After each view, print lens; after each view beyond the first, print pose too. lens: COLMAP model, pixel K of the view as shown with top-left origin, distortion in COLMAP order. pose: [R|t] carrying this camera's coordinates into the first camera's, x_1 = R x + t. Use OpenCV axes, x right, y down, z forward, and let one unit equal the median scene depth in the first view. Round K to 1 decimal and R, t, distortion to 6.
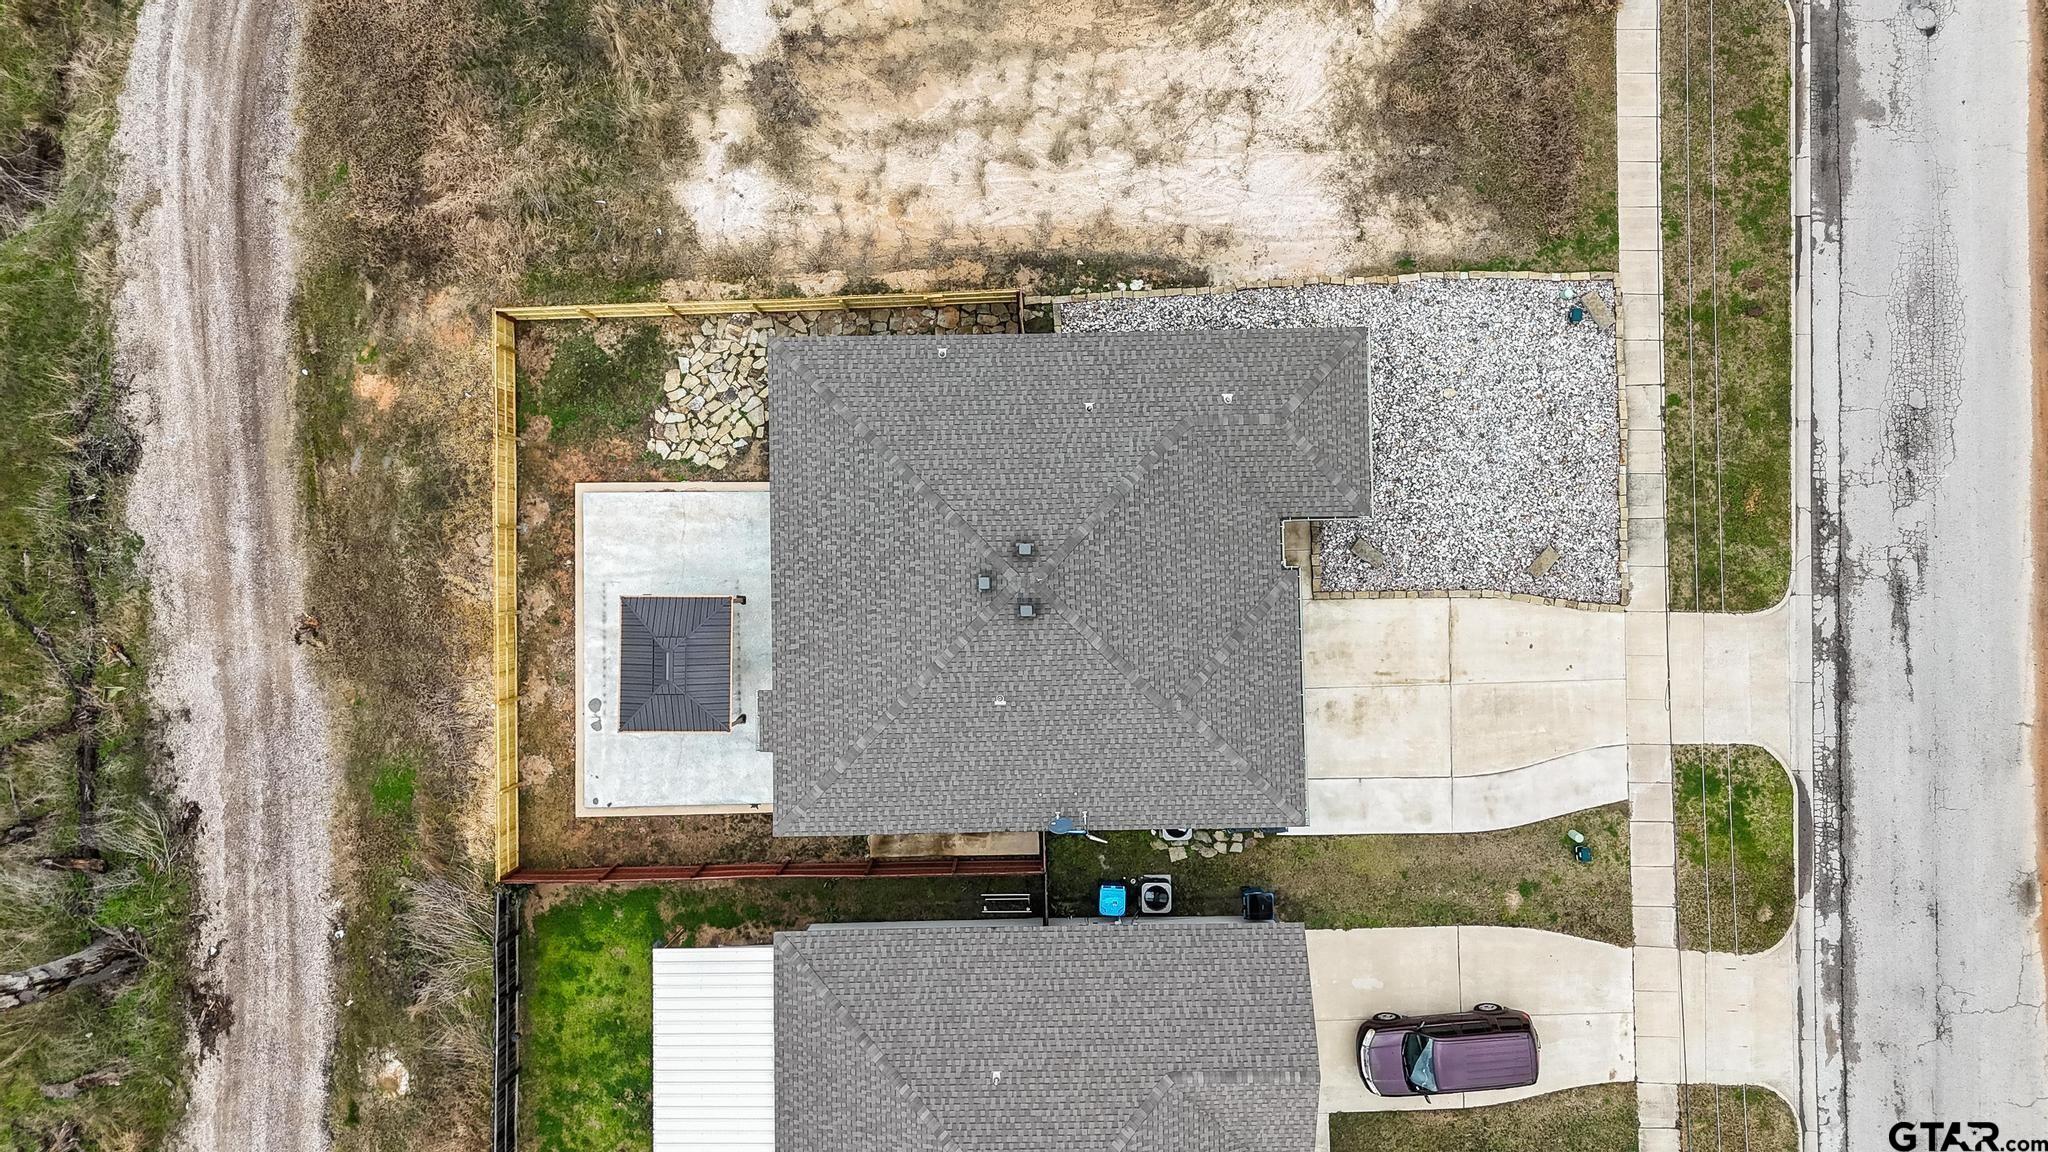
lens RADIAL K [[1508.1, 0, 1024.0], [0, 1508.1, 576.0], [0, 0, 1]] dist [0.087291, -0.105941]
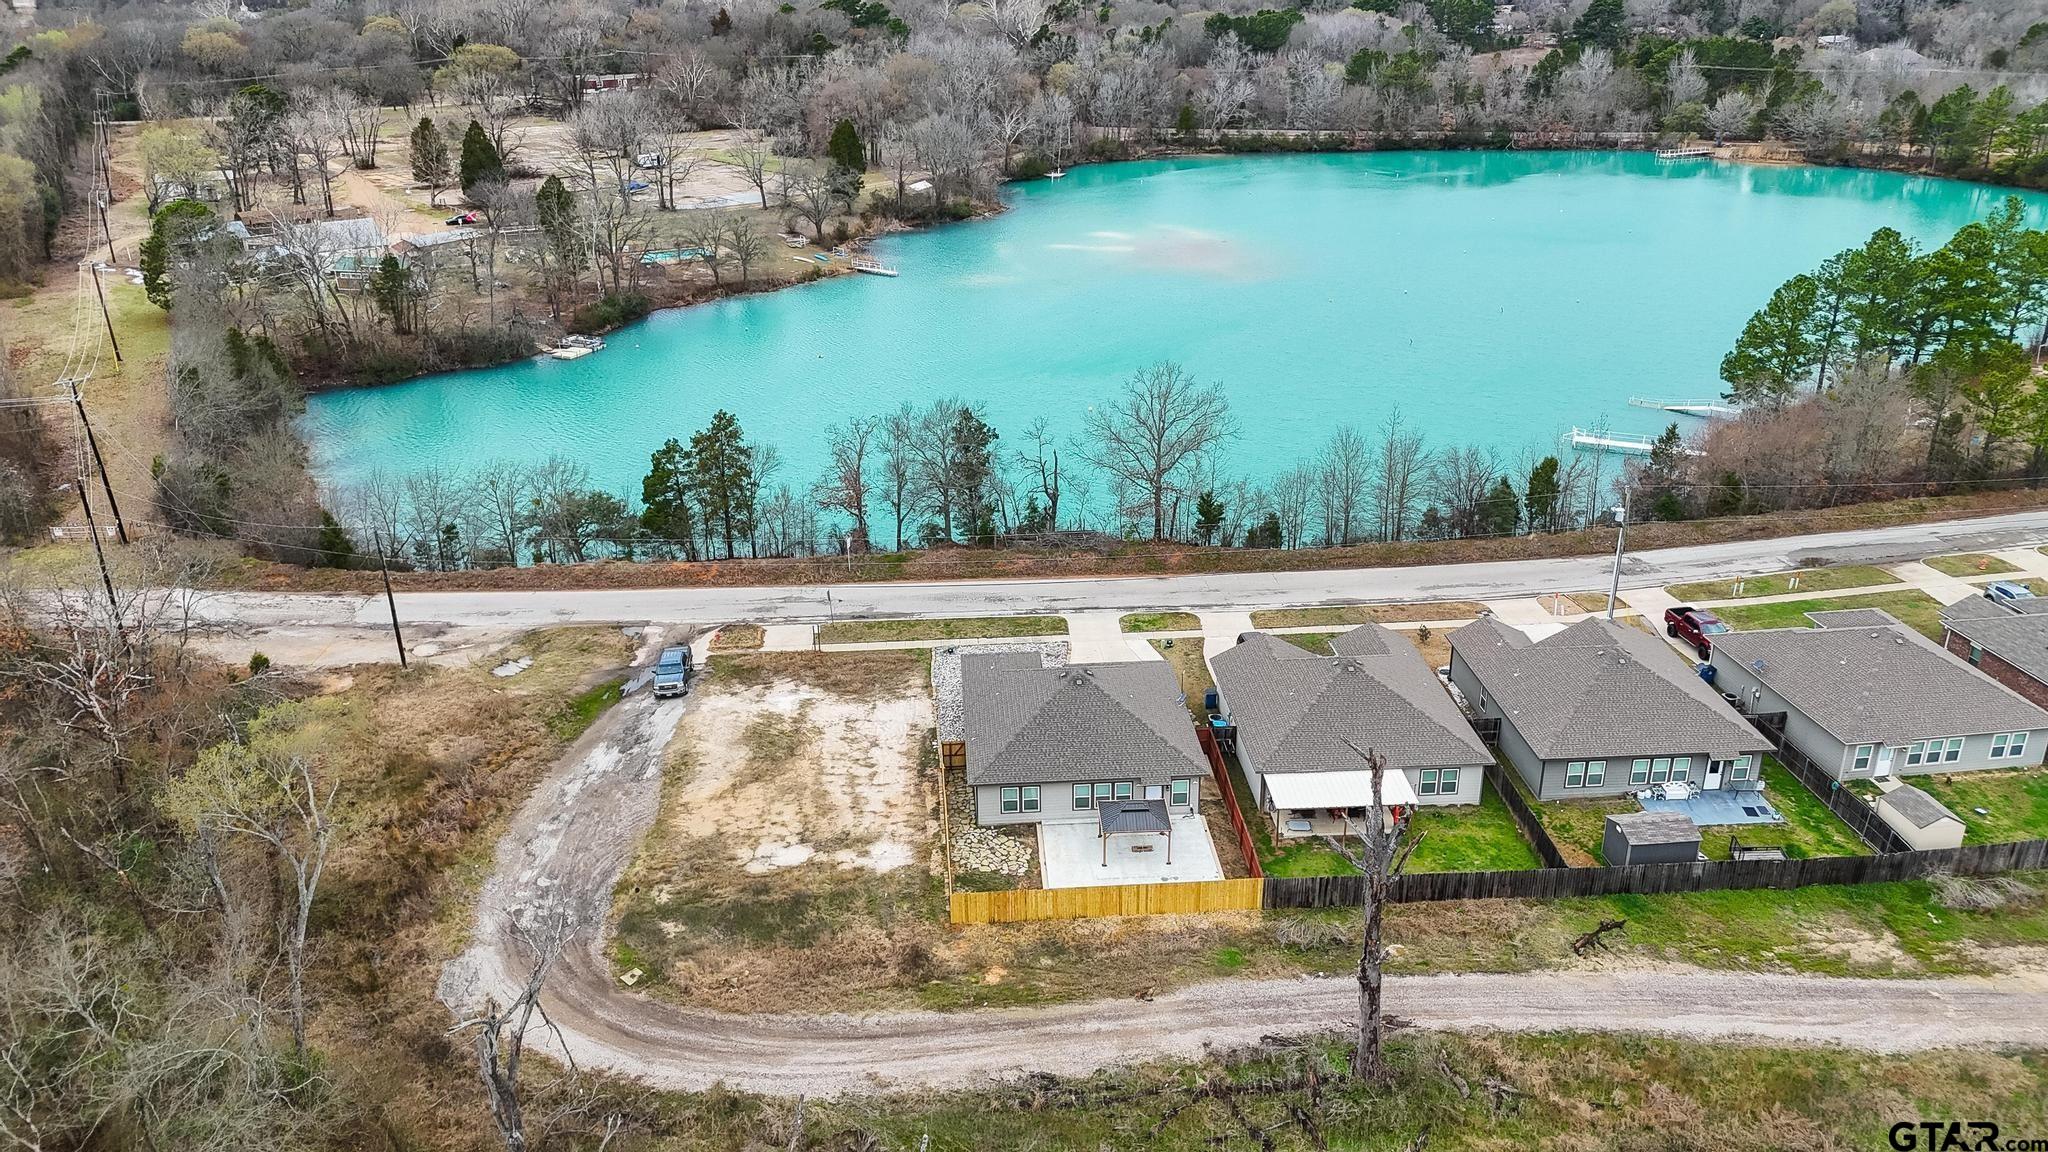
lens RADIAL K [[1453.0, 0, 1024.0], [0, 1453.0, 576.0], [0, 0, 1]] dist [0.127048, -0.000094]
pose [[-0.046714, -0.398206, 0.916106, -1.719023], [0.998446, 0.009272, 0.054943, -0.182586], [-0.030373, 0.917249, 0.397154, -0.032603]]
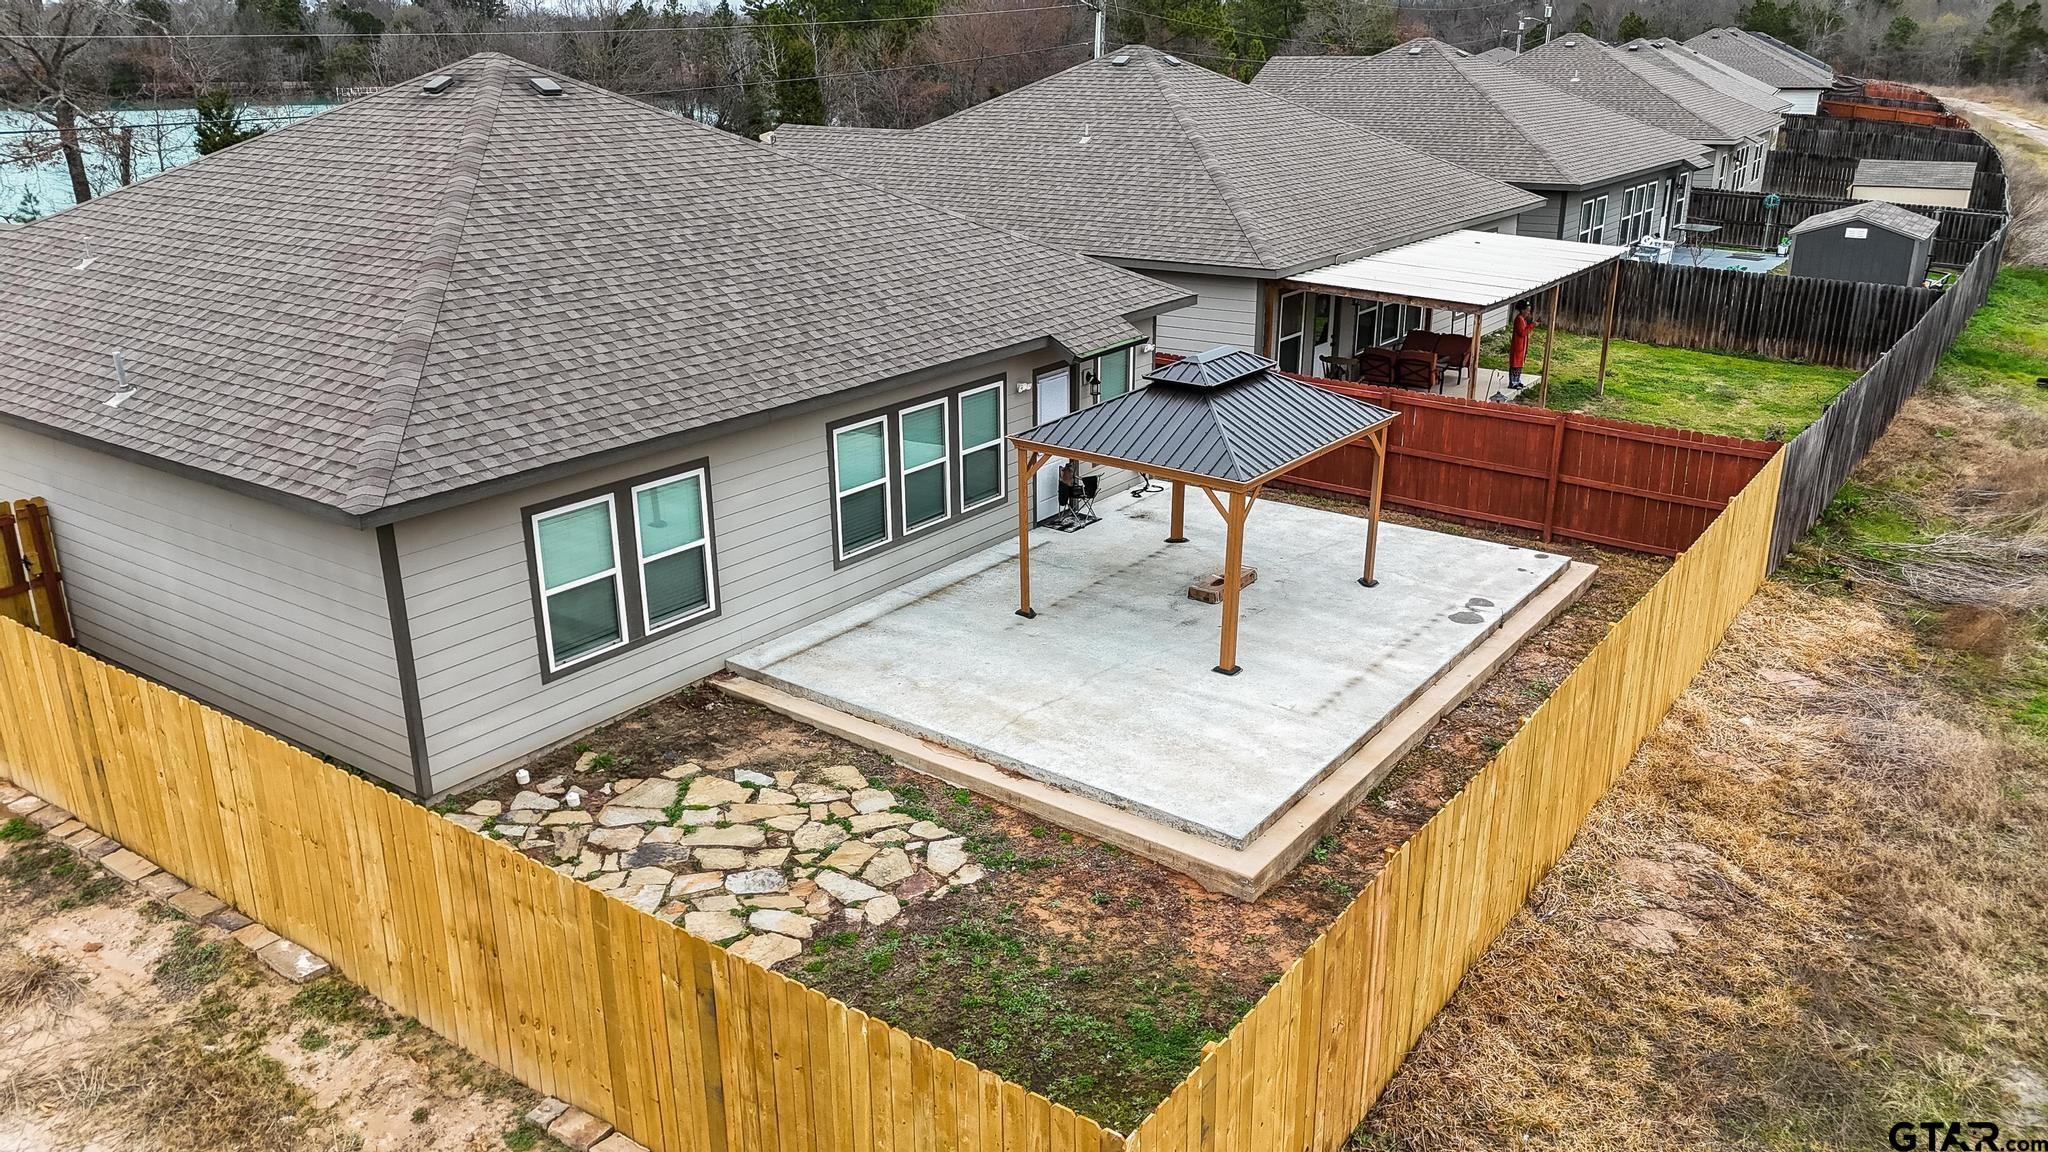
lens RADIAL K [[1508.1, 0, 1024.0], [0, 1508.1, 576.0], [0, 0, 1]] dist [0.087291, -0.105941]
pose [[-0.800823, -0.204417, 0.562935, -0.407101], [0.598275, -0.230101, 0.767542, -0.291077], [-0.027367, 0.951455, 0.306568, 0.853585]]
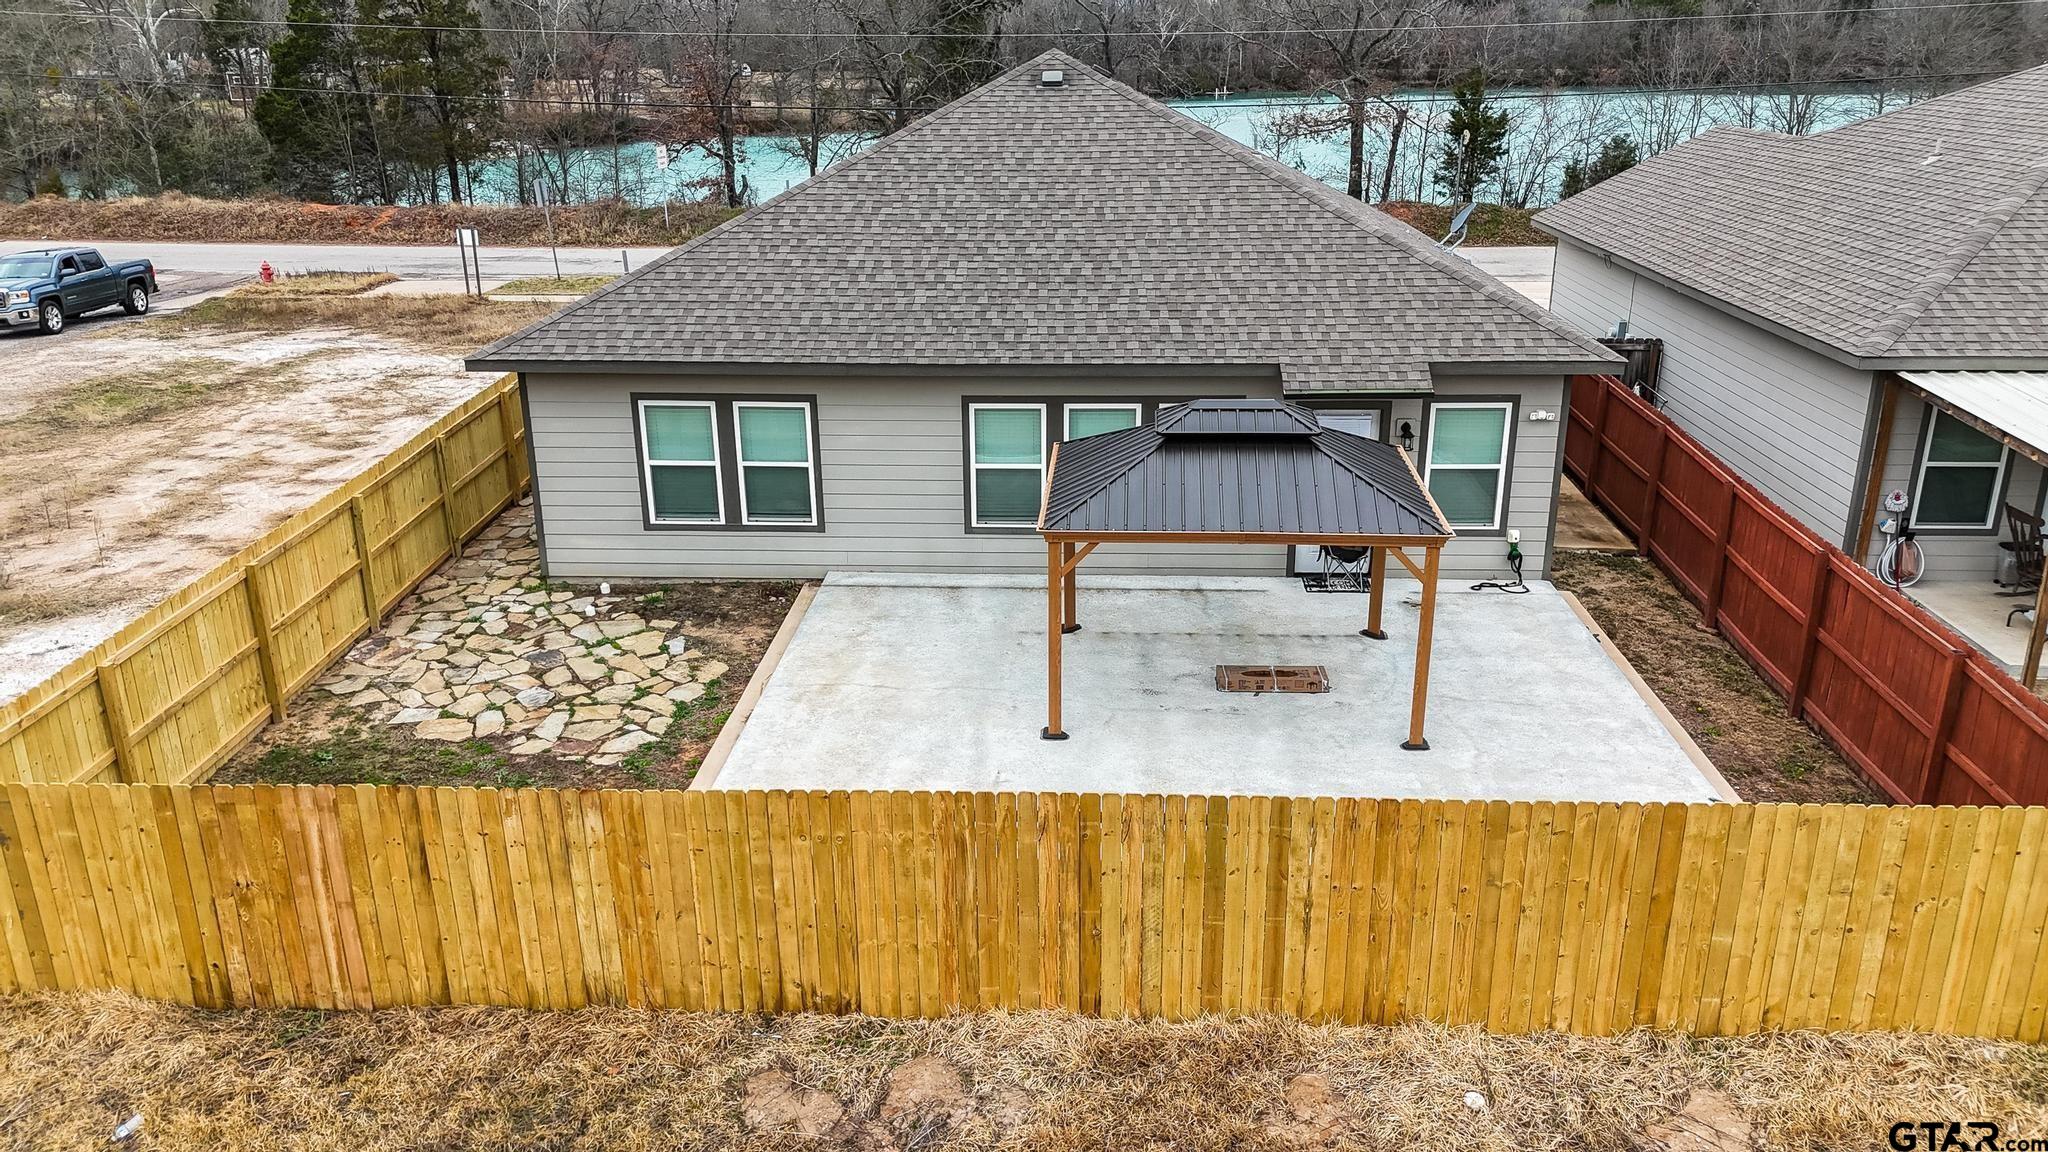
lens RADIAL K [[1508.1, 0, 1024.0], [0, 1508.1, 576.0], [0, 0, 1]] dist [0.087291, -0.105941]
pose [[0.068851, -0.344416, 0.936289, -0.545308], [0.997089, 0.054586, -0.053243, 0.023686], [-0.032770, 0.937229, 0.347172, 0.838040]]
